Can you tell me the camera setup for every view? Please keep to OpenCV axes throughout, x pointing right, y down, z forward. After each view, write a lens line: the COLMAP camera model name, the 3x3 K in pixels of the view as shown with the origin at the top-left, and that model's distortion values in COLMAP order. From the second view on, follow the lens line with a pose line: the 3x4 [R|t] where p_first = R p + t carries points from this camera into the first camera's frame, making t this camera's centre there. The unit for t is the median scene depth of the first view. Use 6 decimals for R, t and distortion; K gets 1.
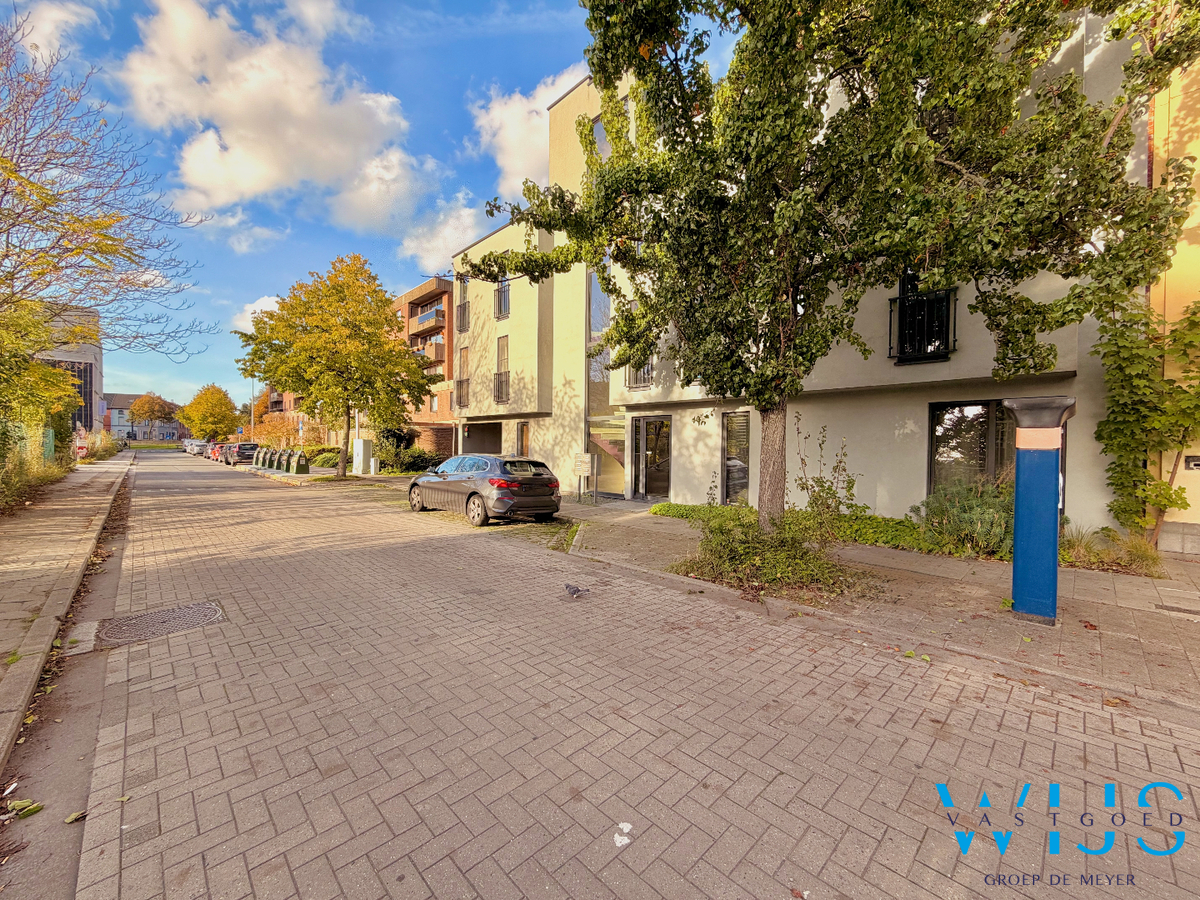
lens RADIAL K [[476.6, 0, 599.6], [0, 476.6, 450.0], [0, 0, 1]] dist [0.000541, 0.000037]
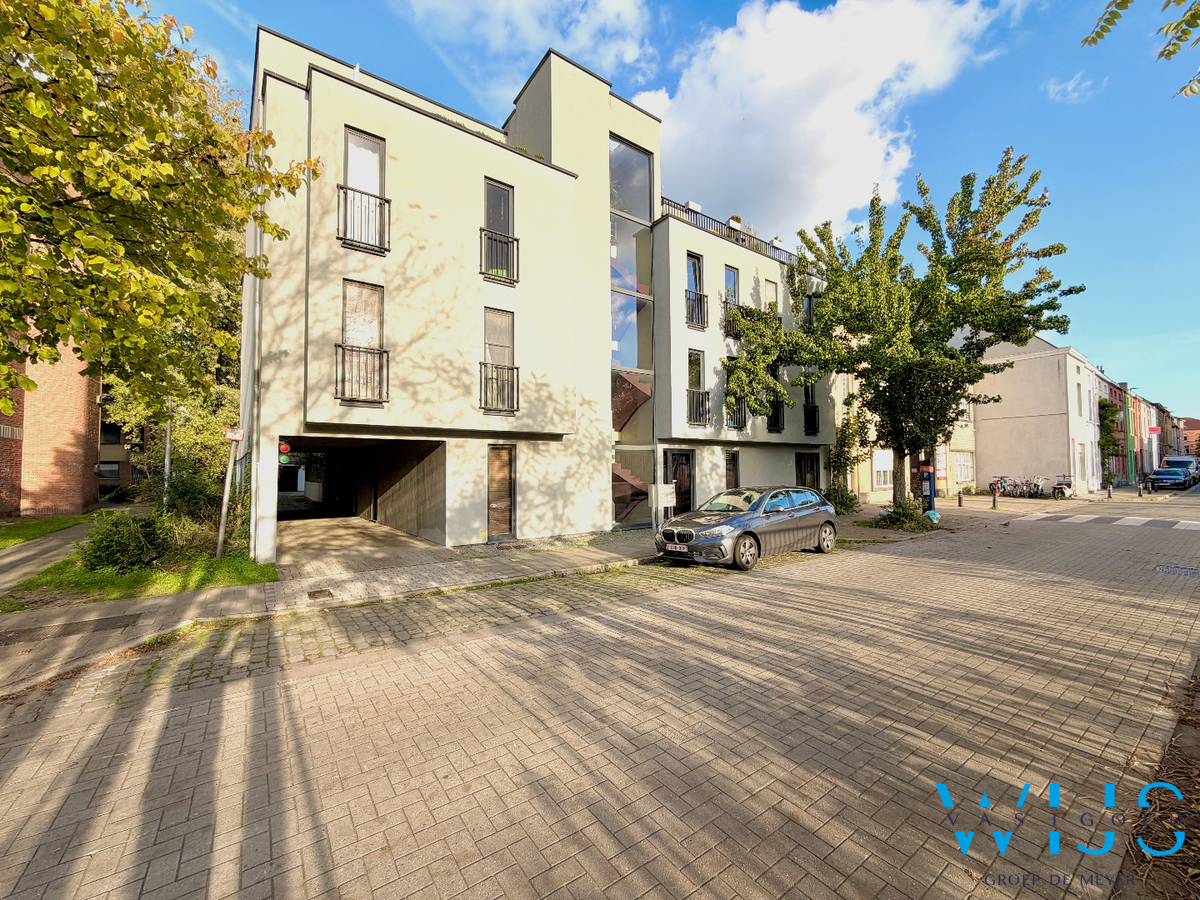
lens RADIAL K [[476.6, 0, 600.2], [0, 476.6, 451.7], [0, 0, 1]] dist [0.000541, 0.000037]
pose [[0.143763, 0.030980, 0.989127, -0.881864], [0.022303, 0.999155, -0.034536, -0.024980], [-0.989361, 0.027026, 0.142951, 0.849542]]
